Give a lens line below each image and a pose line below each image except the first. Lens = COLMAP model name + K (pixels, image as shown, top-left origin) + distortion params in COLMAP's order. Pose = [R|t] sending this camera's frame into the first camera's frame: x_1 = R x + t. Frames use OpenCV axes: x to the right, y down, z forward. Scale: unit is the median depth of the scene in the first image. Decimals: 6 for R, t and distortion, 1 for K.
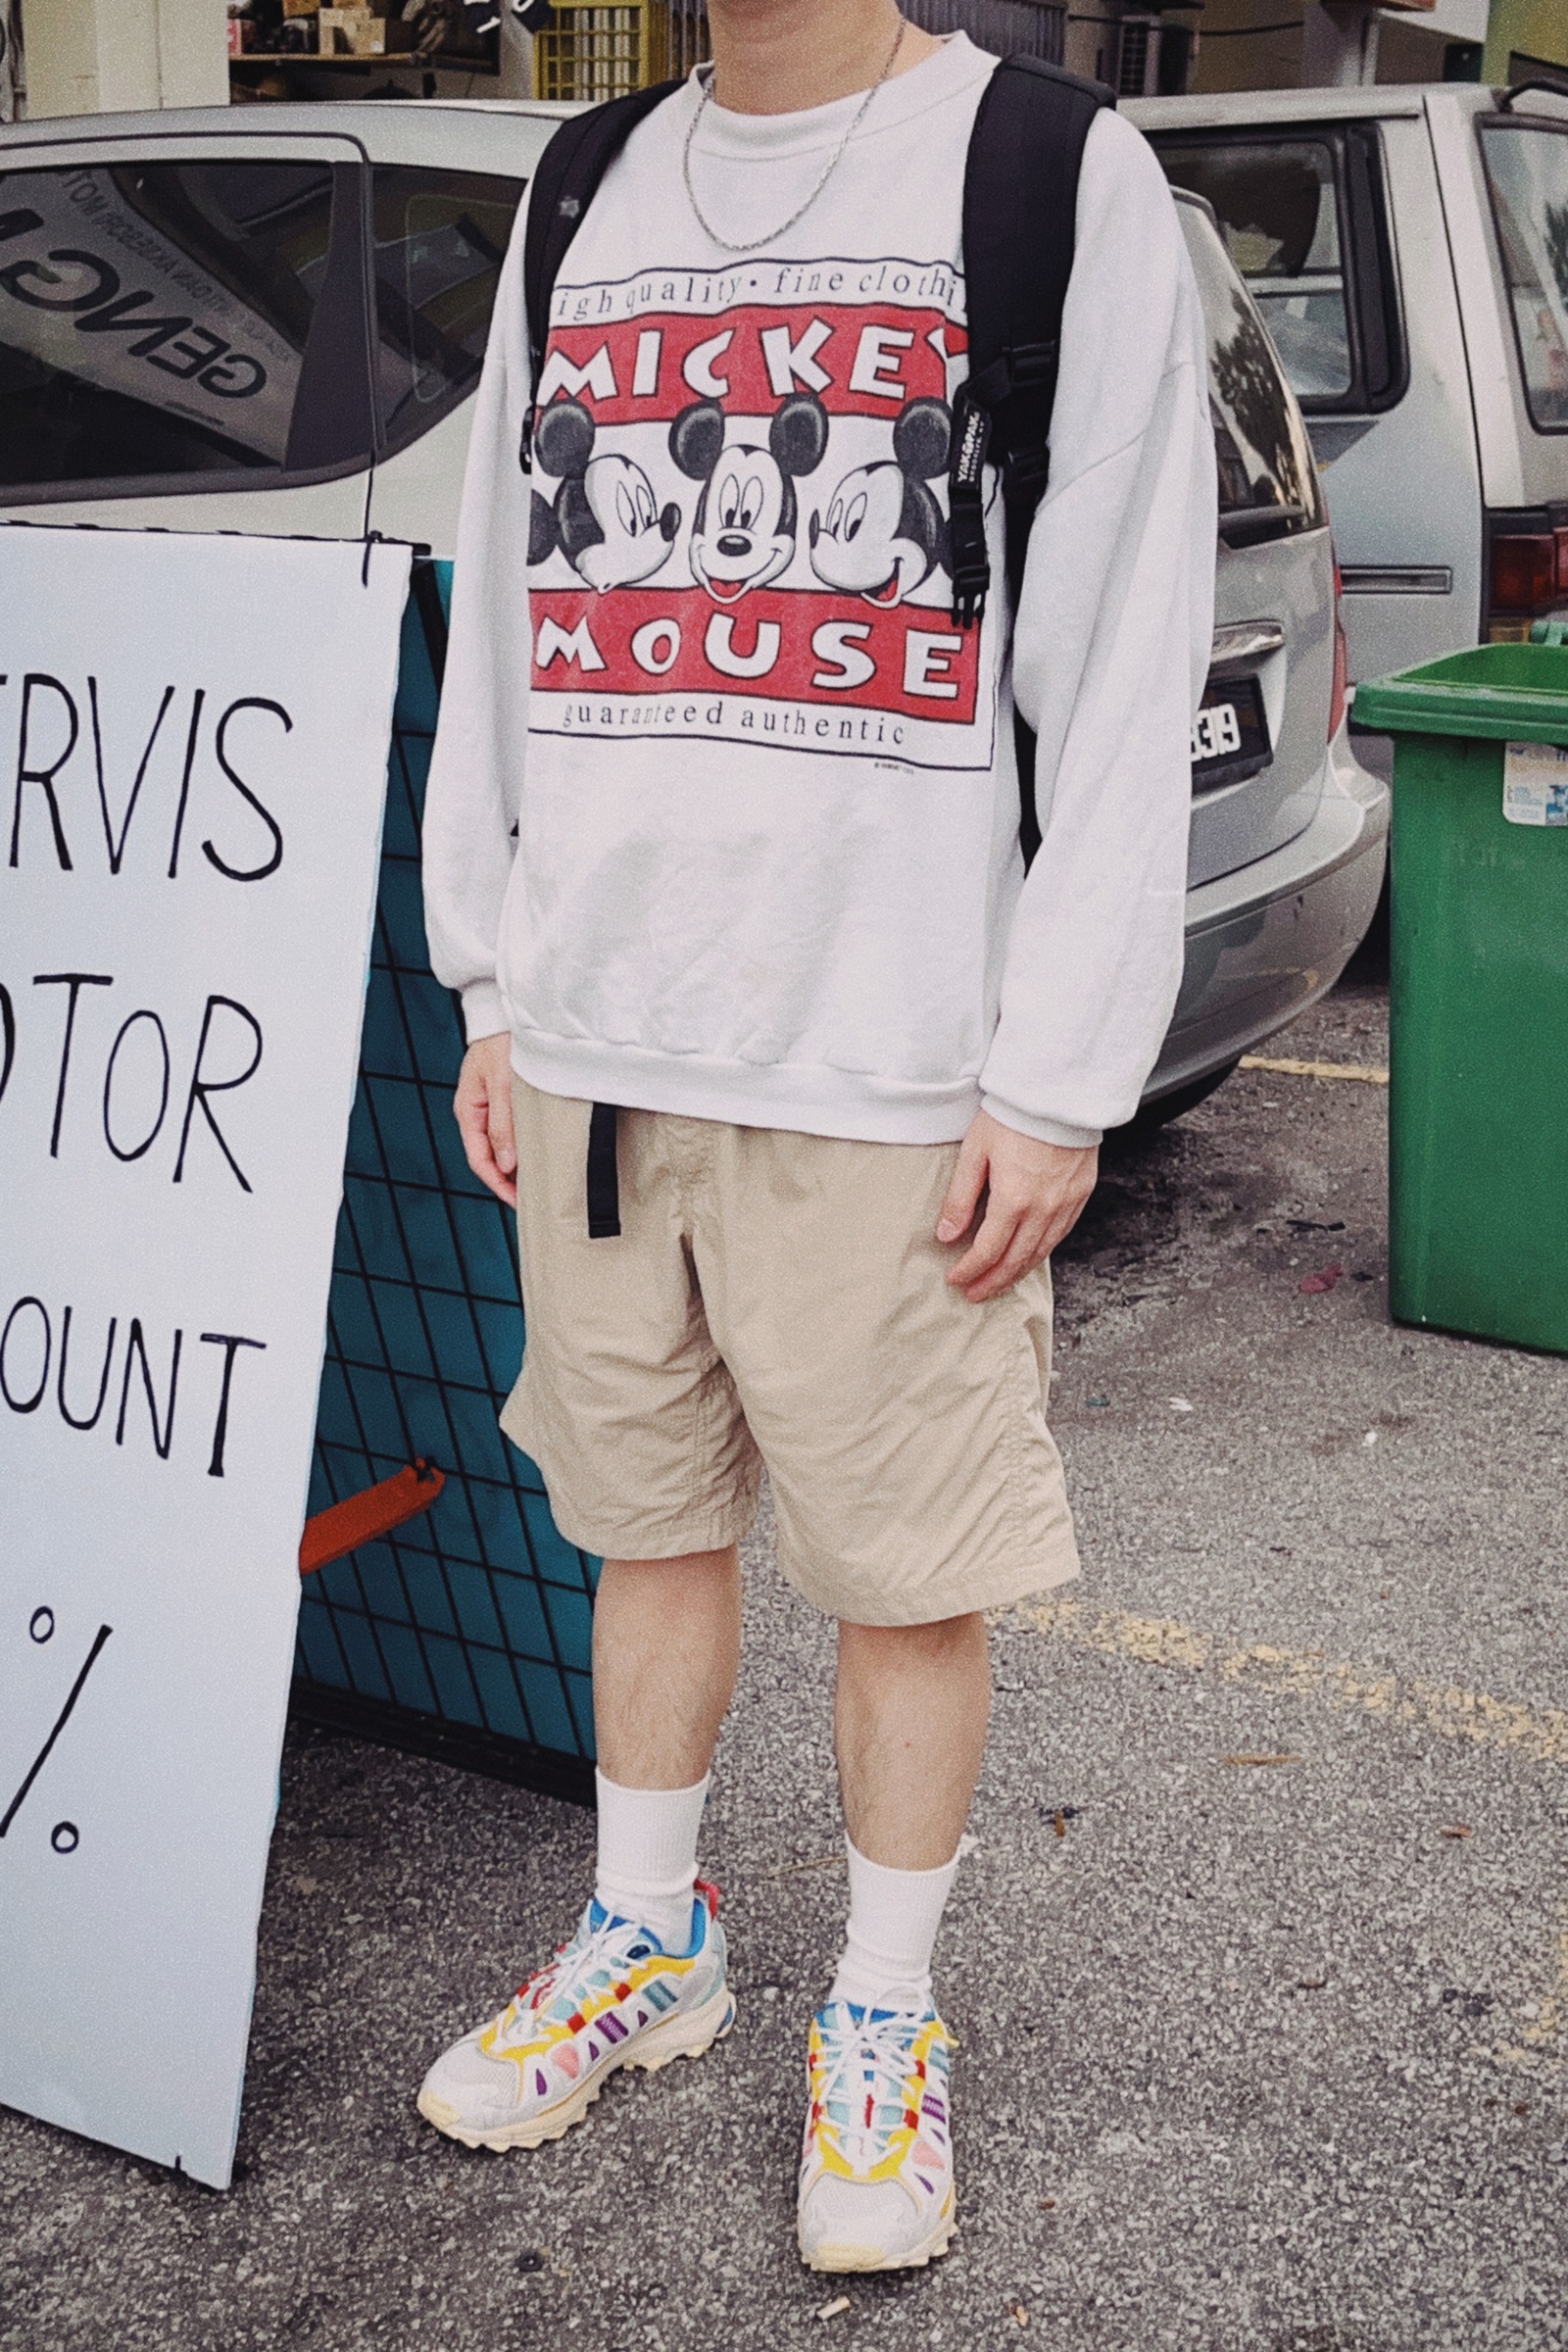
lens RADIAL K [[2962.7, 0, 780.2], [0, 2962.7, 1169.8], [0, 0, 1]] dist [0.022844, 0.000000]
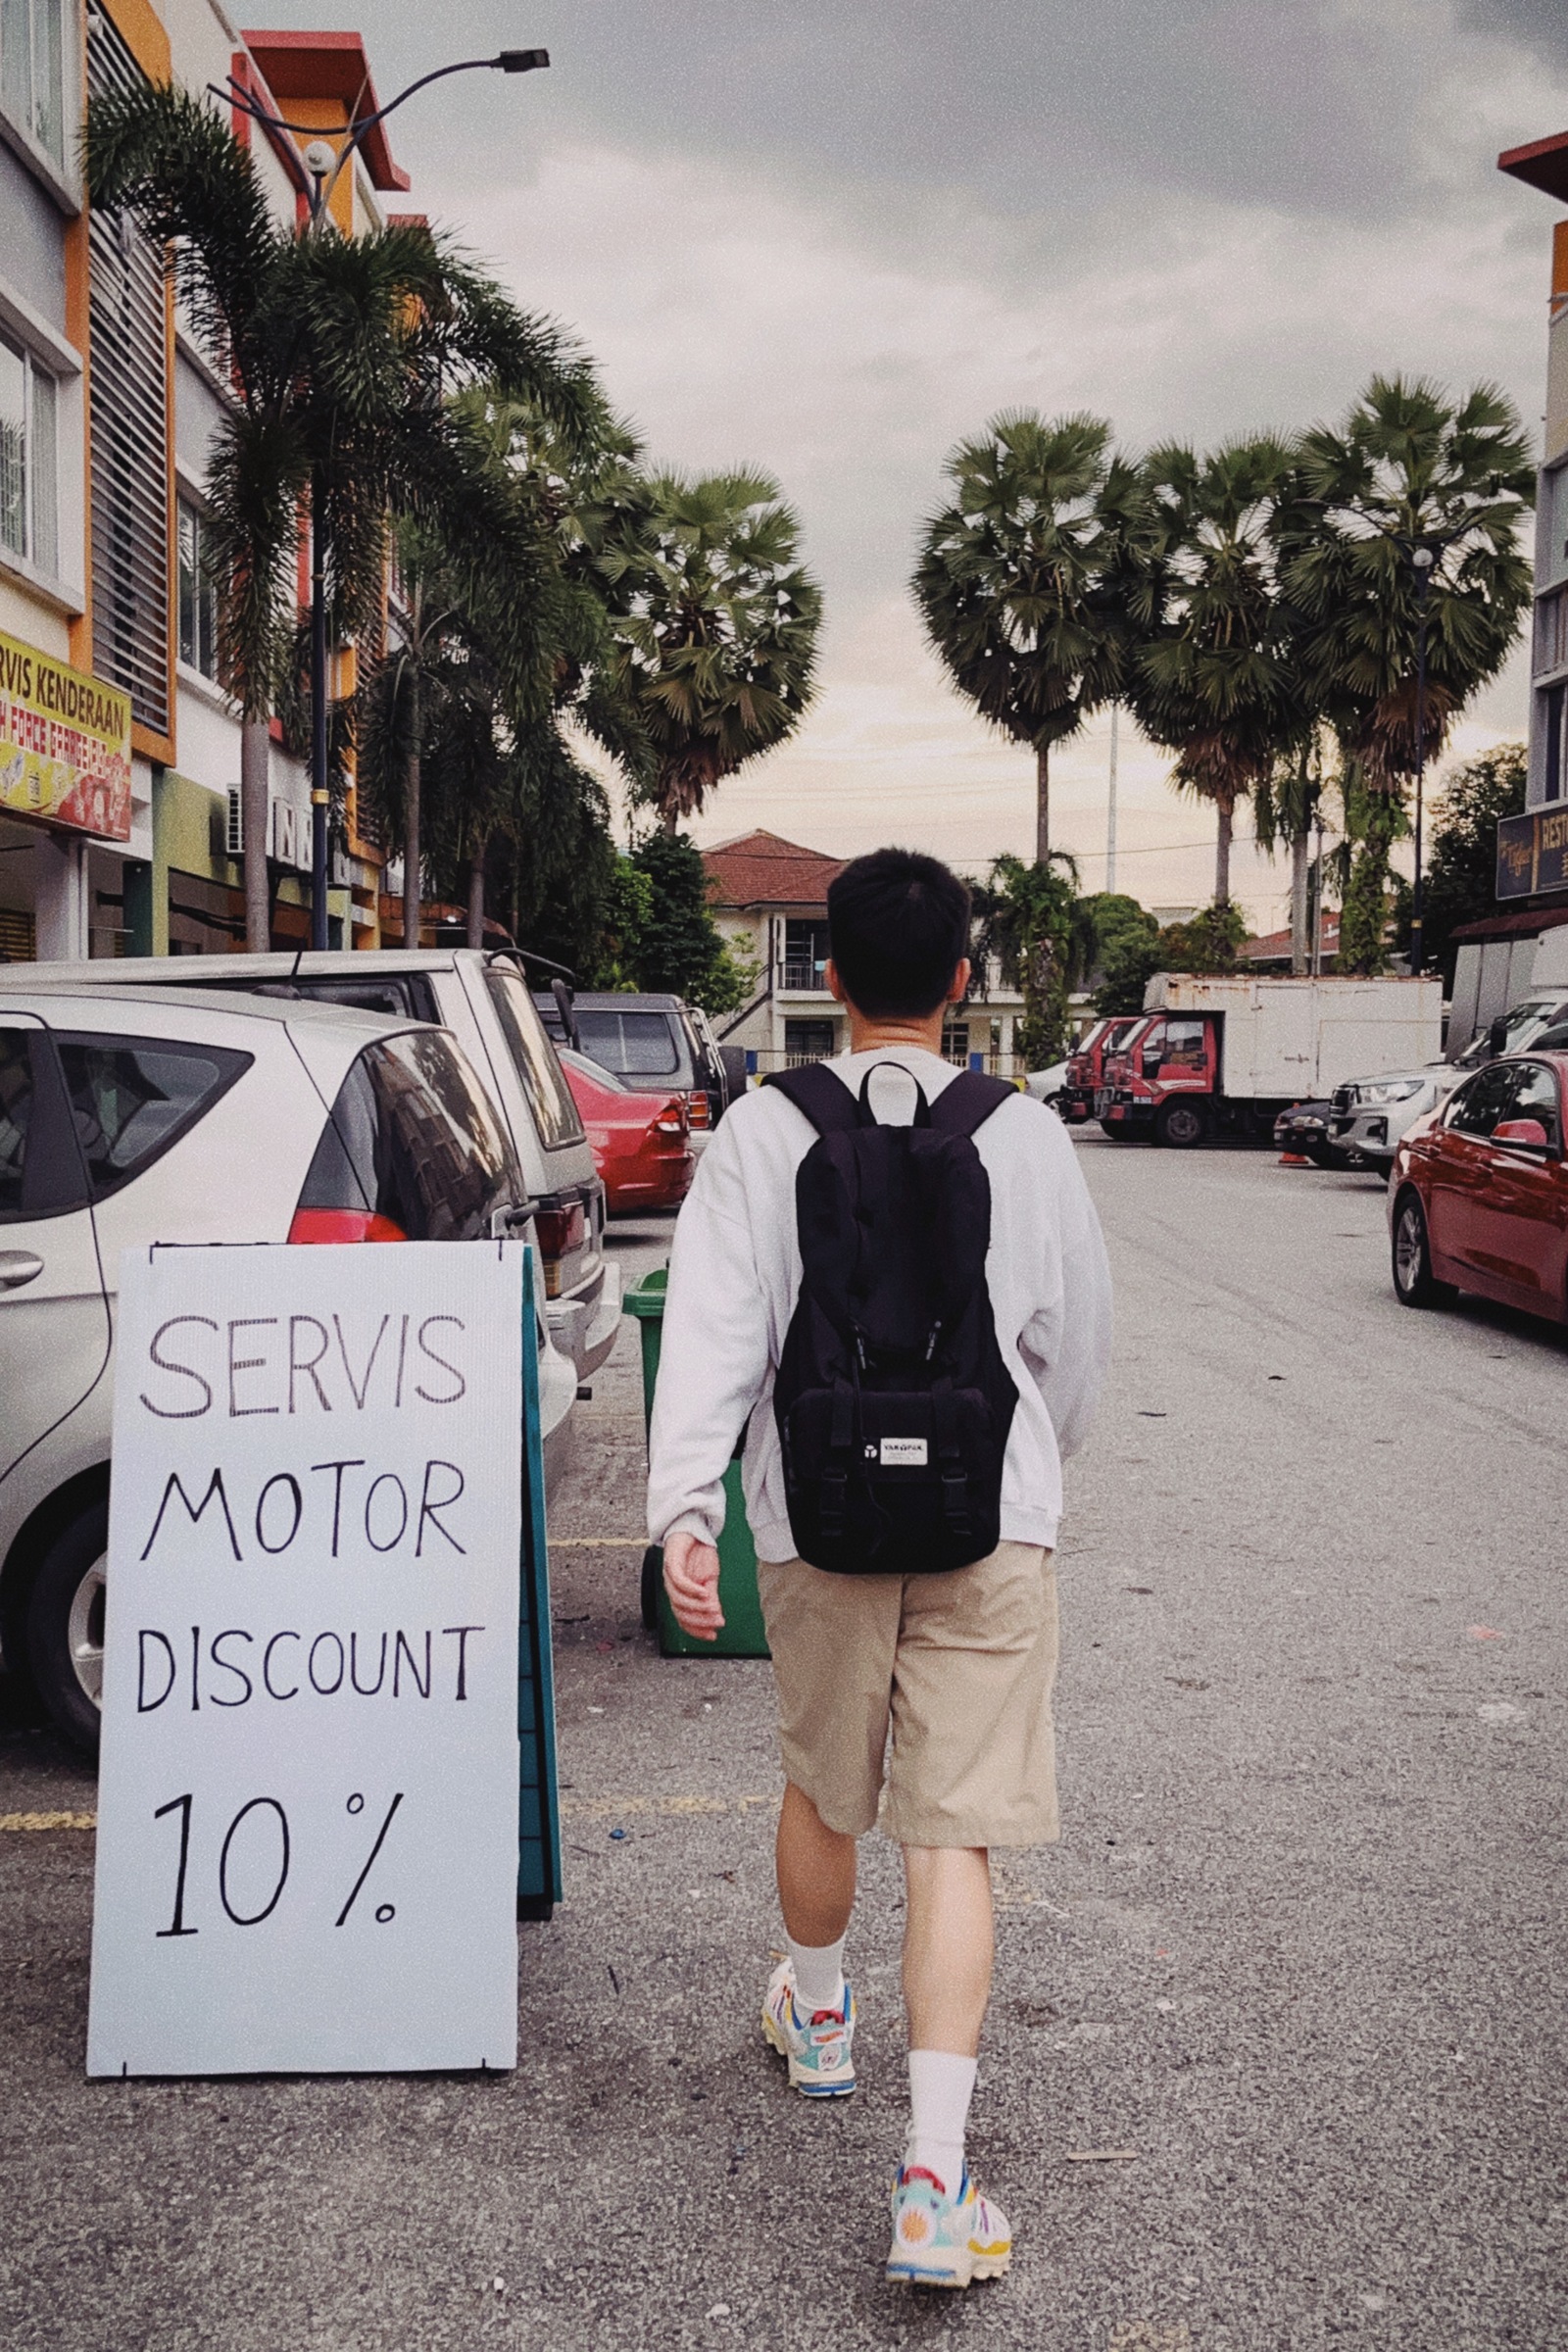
lens RADIAL K [[2458.0, 0, 777.3], [0, 2458.0, 1179.2], [0, 0, 1]] dist [0.039448, 0.000000]
pose [[0.870600, -0.045344, 0.489897, -0.824735], [0.153117, 0.971265, -0.182206, 0.100069], [-0.467558, 0.233640, 0.852527, -0.615188]]
